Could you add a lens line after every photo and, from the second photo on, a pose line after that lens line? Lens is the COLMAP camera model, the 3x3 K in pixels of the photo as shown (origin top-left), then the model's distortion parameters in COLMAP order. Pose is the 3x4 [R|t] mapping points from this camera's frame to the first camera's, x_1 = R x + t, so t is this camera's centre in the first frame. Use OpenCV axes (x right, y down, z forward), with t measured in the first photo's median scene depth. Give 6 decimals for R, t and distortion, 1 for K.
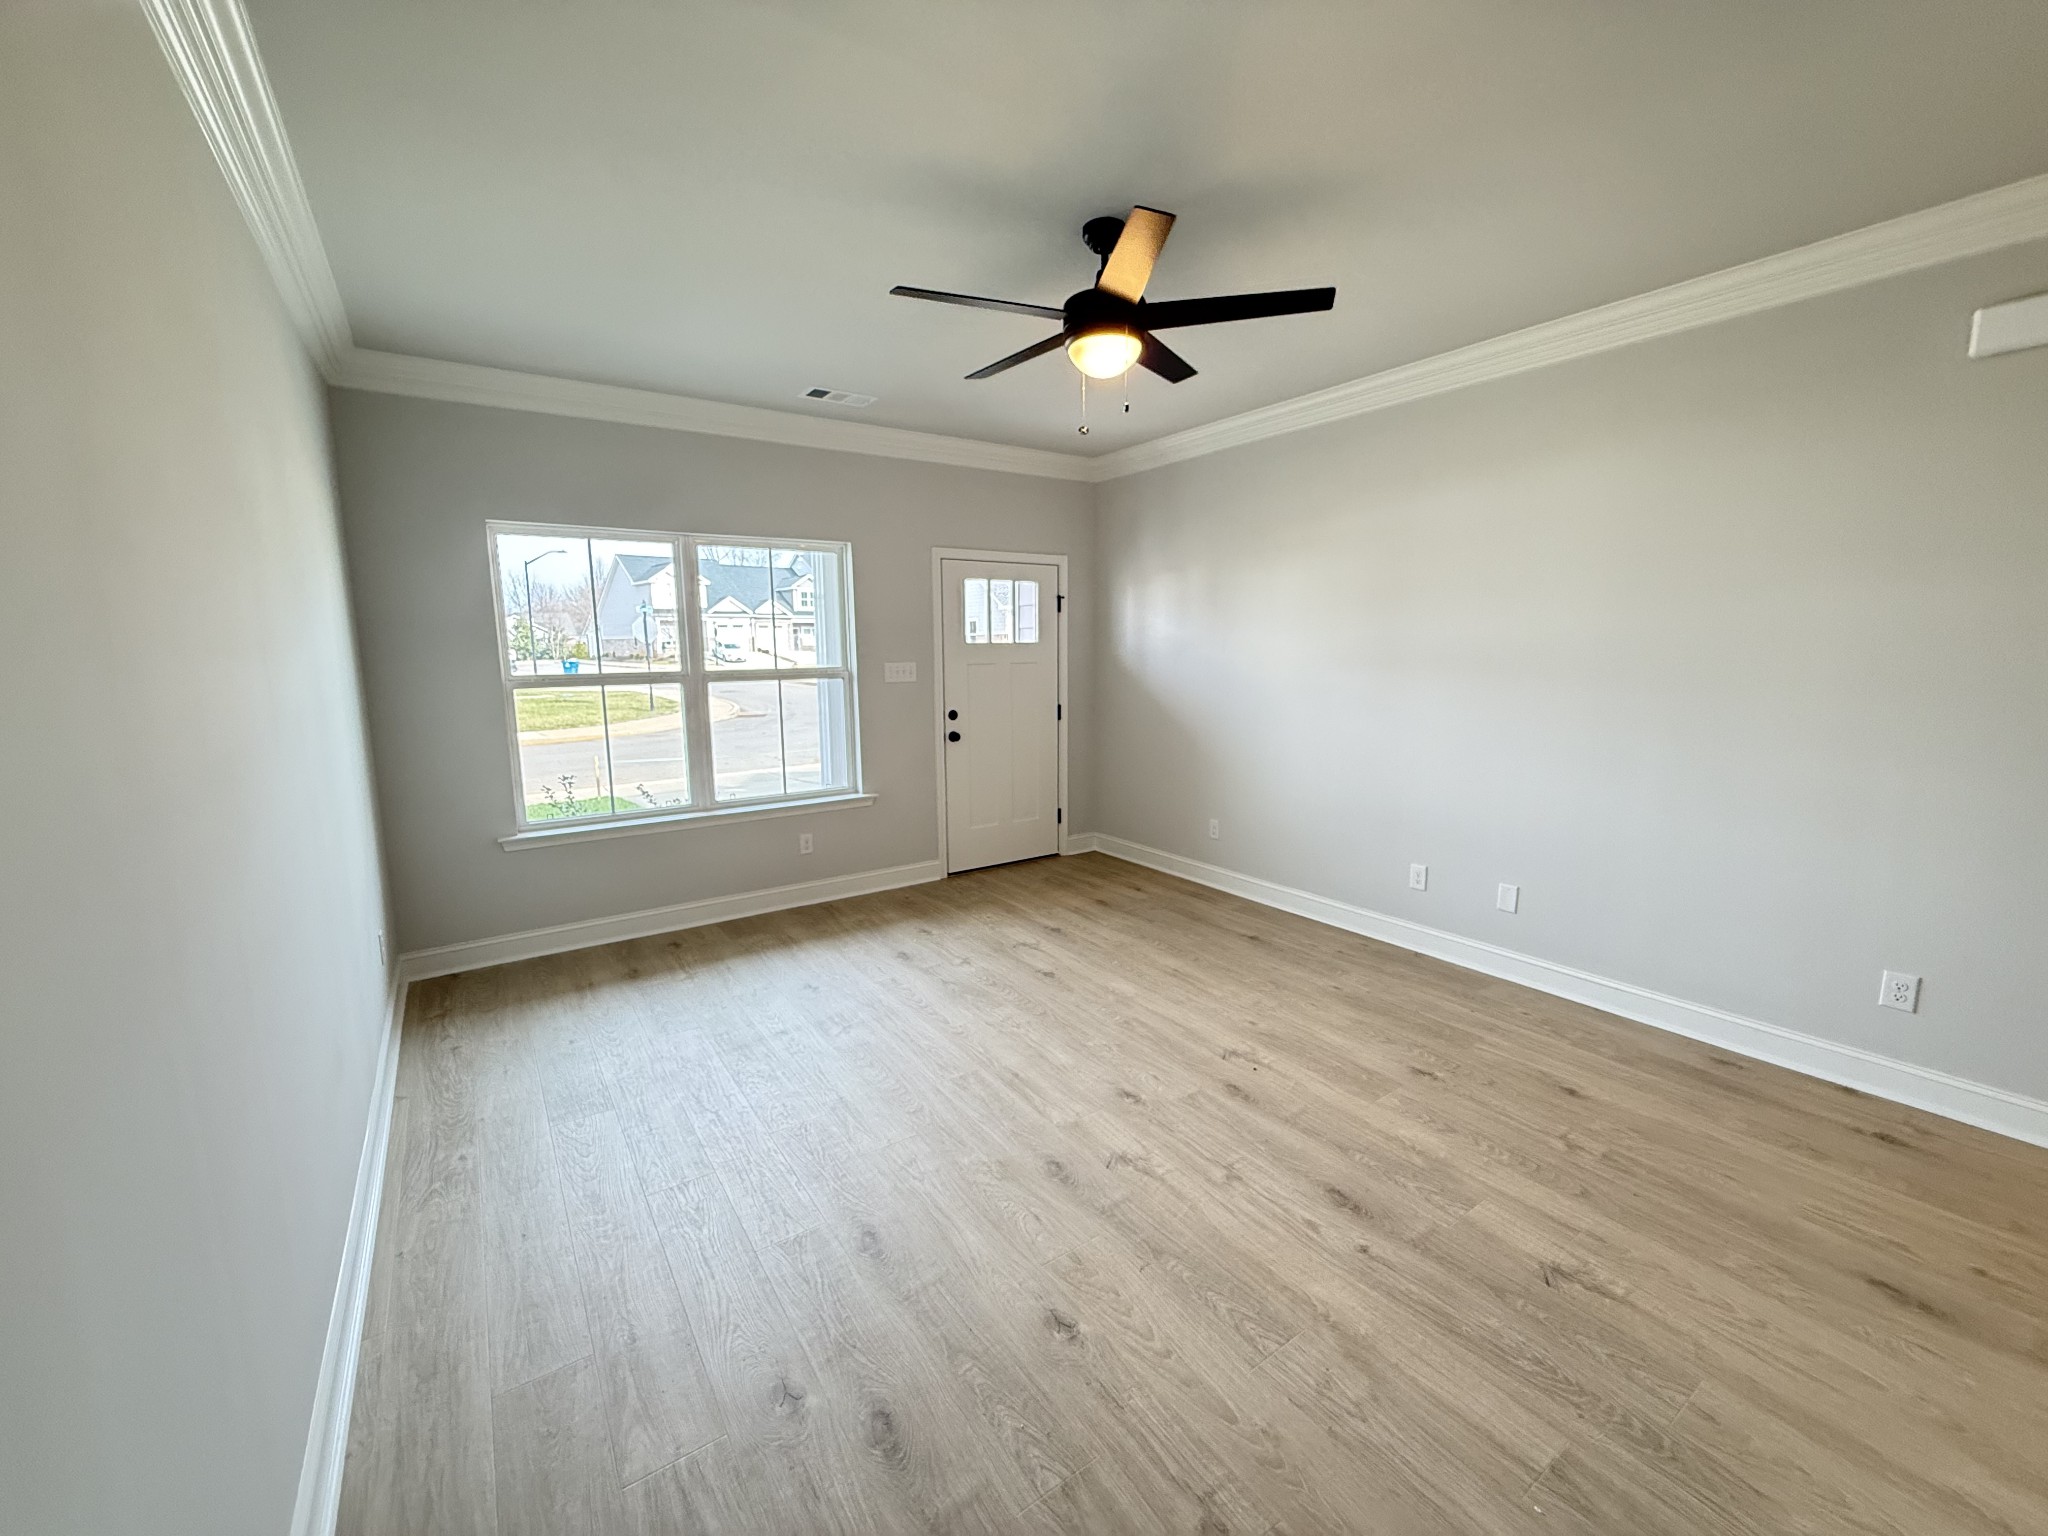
lens RADIAL K [[829.7, 0, 1021.7], [0, 829.7, 774.4], [0, 0, 1]] dist [-0.001559, -0.000008]
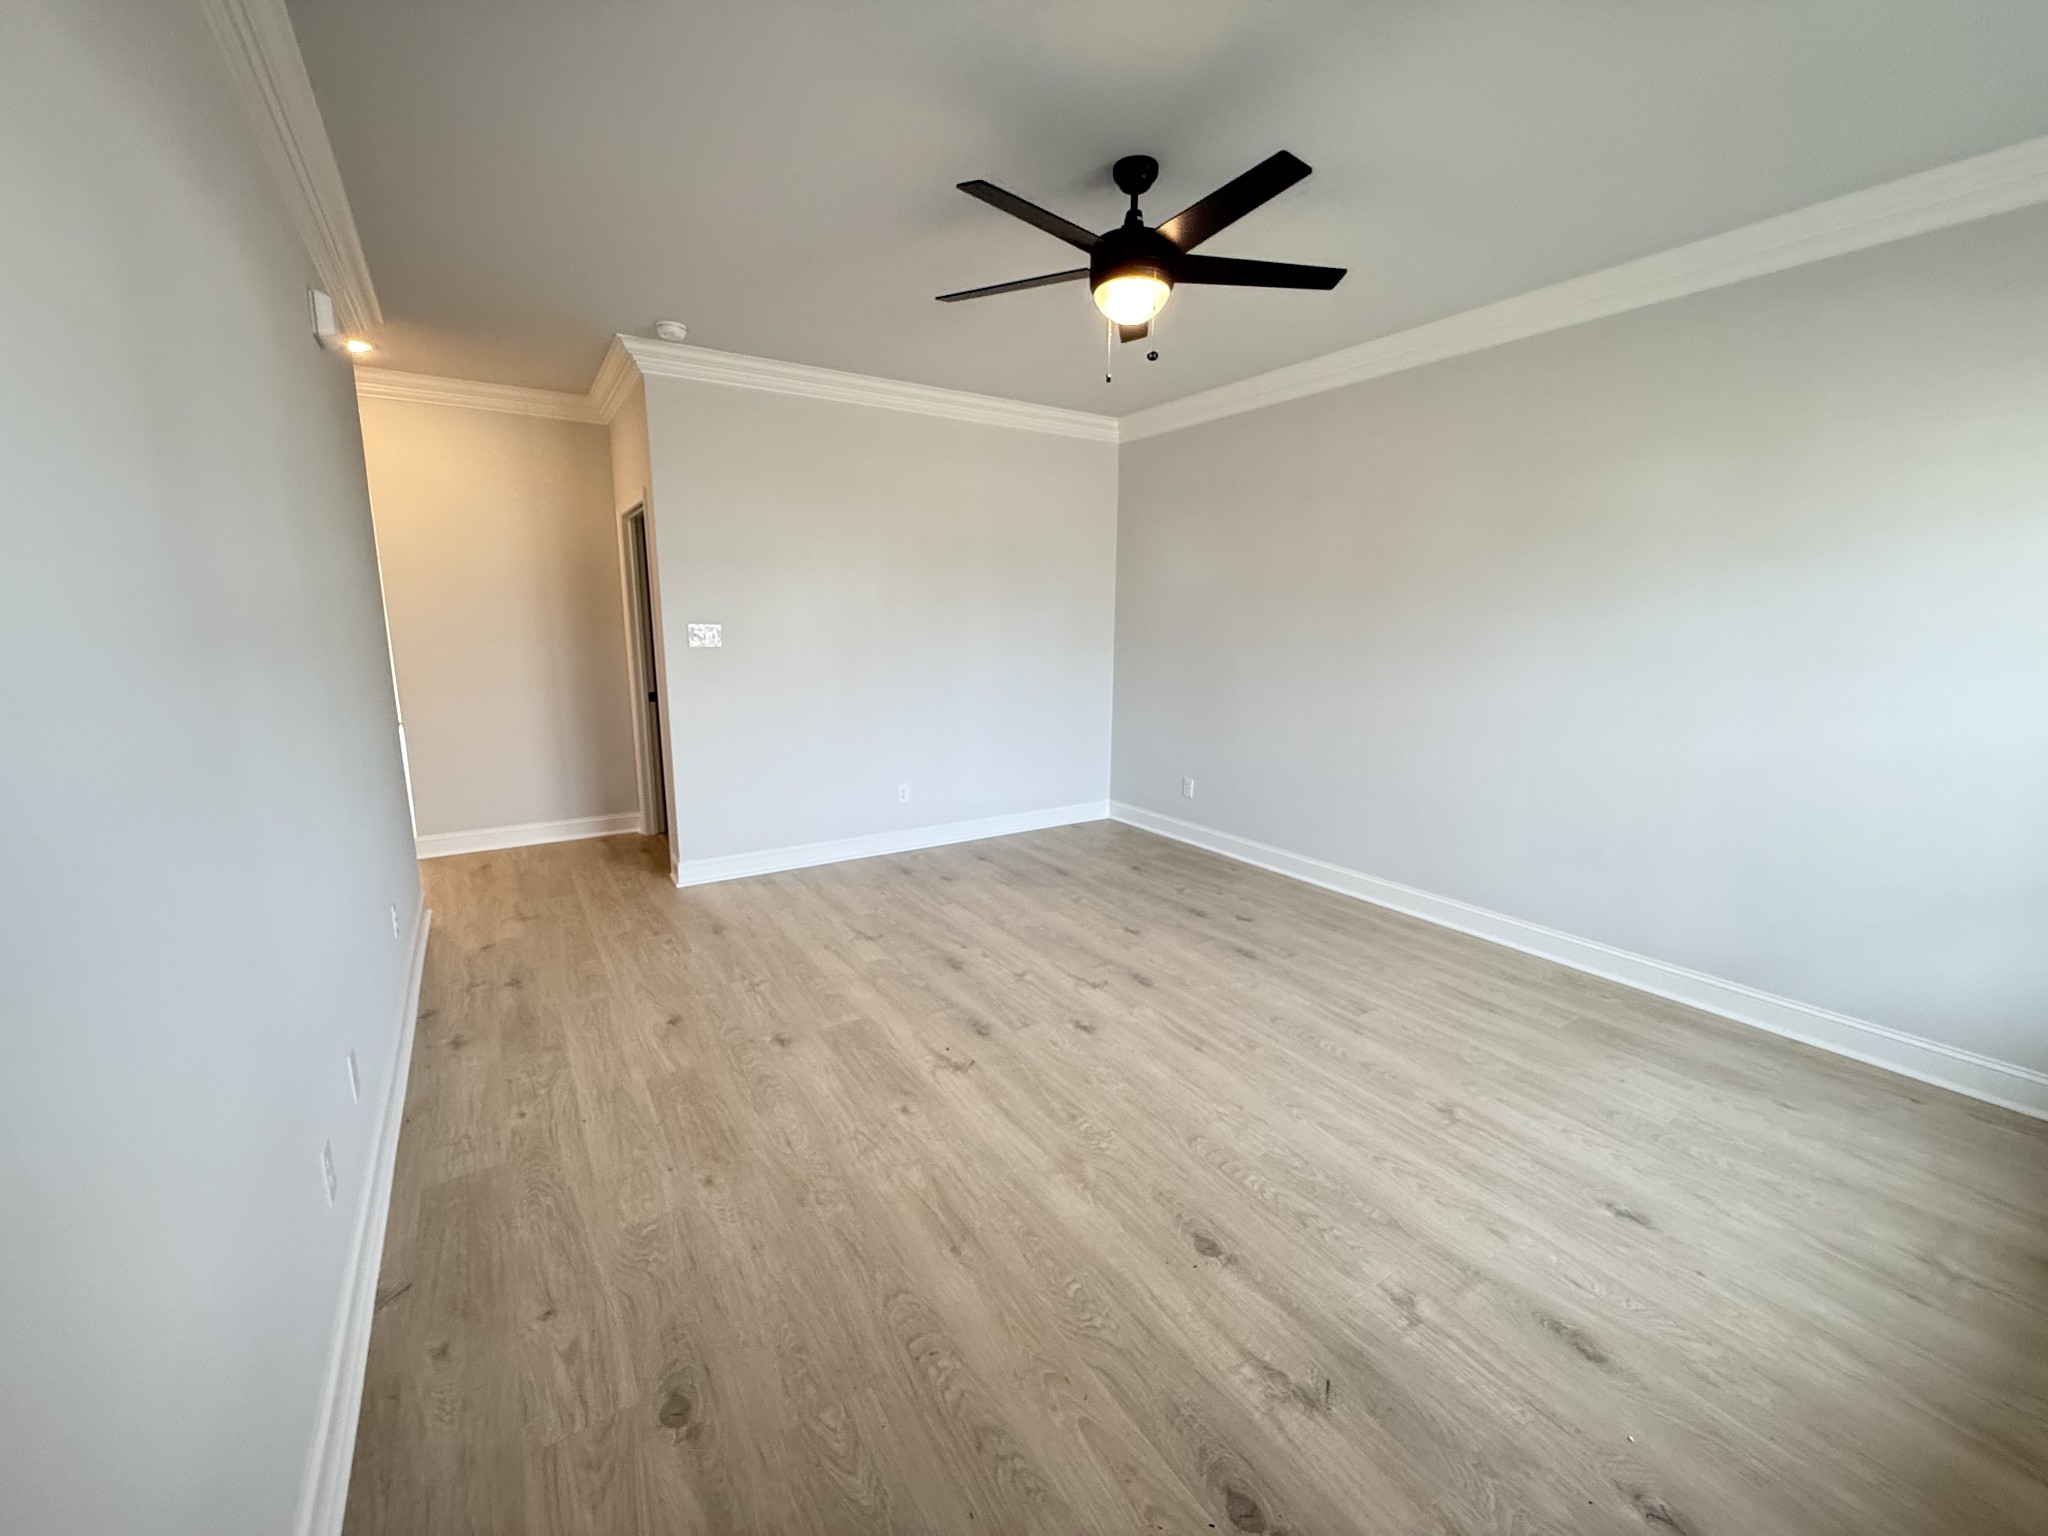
lens RADIAL K [[829.7, 0, 1025.0], [0, 829.7, 766.8], [0, 0, 1]] dist [-0.001559, -0.000008]
pose [[-0.999797, 0.004139, 0.019701, 0.160853], [0.010477, 0.942642, 0.333642, -0.250349], [-0.017190, 0.333780, -0.942494, 1.667547]]
